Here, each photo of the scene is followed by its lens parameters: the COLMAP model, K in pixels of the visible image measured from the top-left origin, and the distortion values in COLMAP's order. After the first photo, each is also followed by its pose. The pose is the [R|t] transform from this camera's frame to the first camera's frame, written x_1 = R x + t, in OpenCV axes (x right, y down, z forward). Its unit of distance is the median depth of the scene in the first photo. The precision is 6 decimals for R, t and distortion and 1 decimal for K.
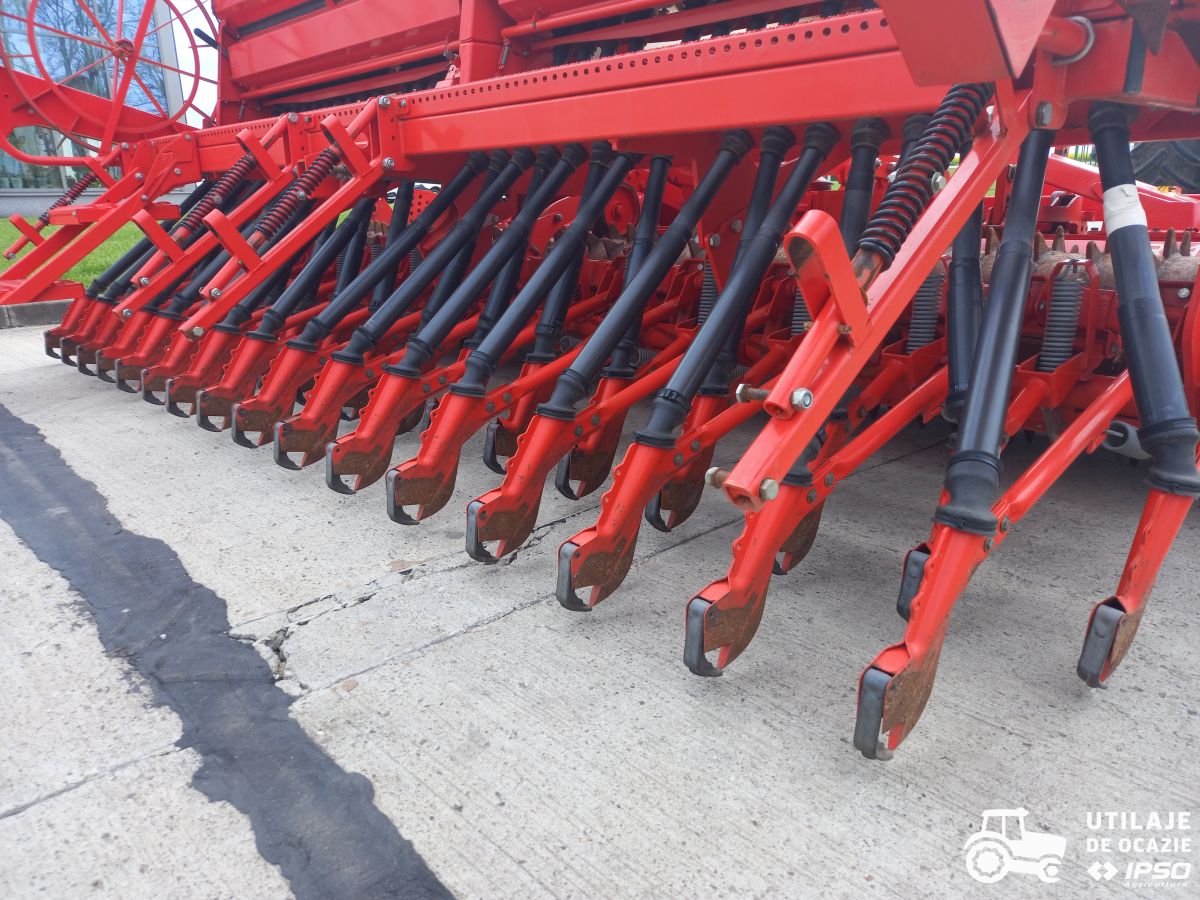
lens RADIAL K [[872.5, 0, 608.0], [0, 872.5, 458.1], [0, 0, 1]] dist [0.060398, -0.059225]
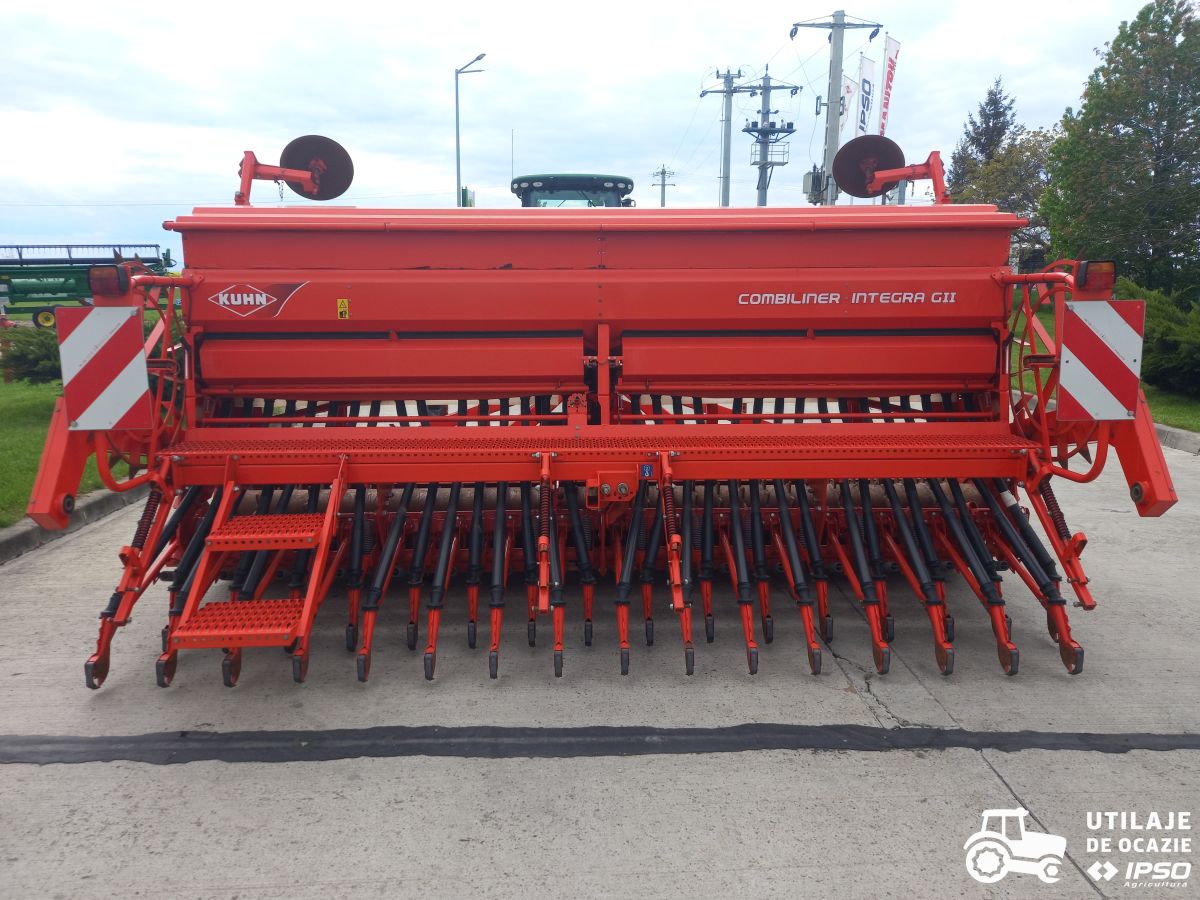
lens RADIAL K [[902.0, 0, 614.8], [0, 902.0, 450.8], [0, 0, 1]] dist [0.052707, -0.054217]
pose [[0.653401, -0.113378, 0.748473, -2.547240], [0.205708, 0.978109, -0.031416, -0.571385], [-0.728527, 0.174495, 0.662420, -0.164803]]
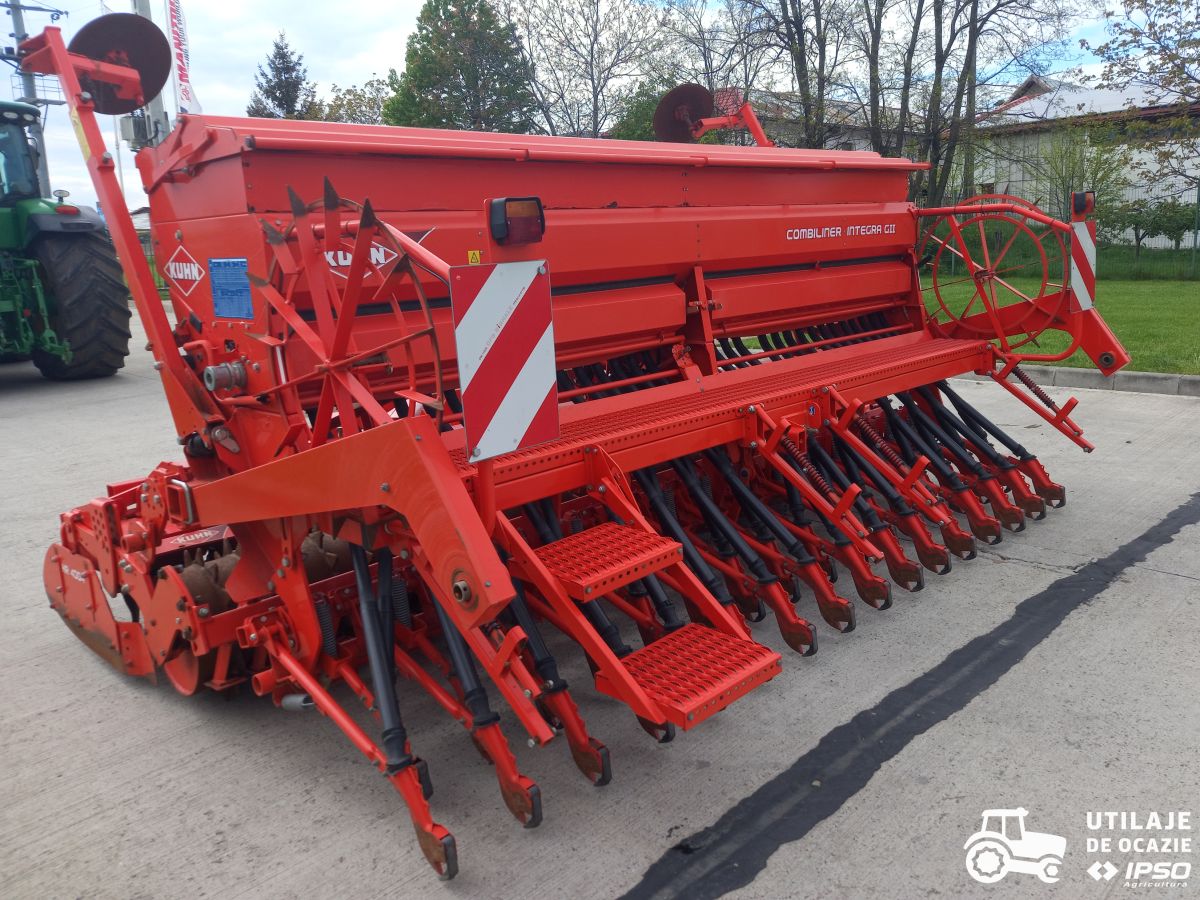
lens RADIAL K [[948.0, 0, 652.9], [0, 948.0, 398.9], [0, 0, 1]] dist [0.058652, -0.054451]
pose [[-0.064475, -0.147646, 0.986936, -3.201462], [0.327927, 0.930936, 0.160691, -1.222316], [-0.942500, 0.334004, -0.011605, 2.083718]]
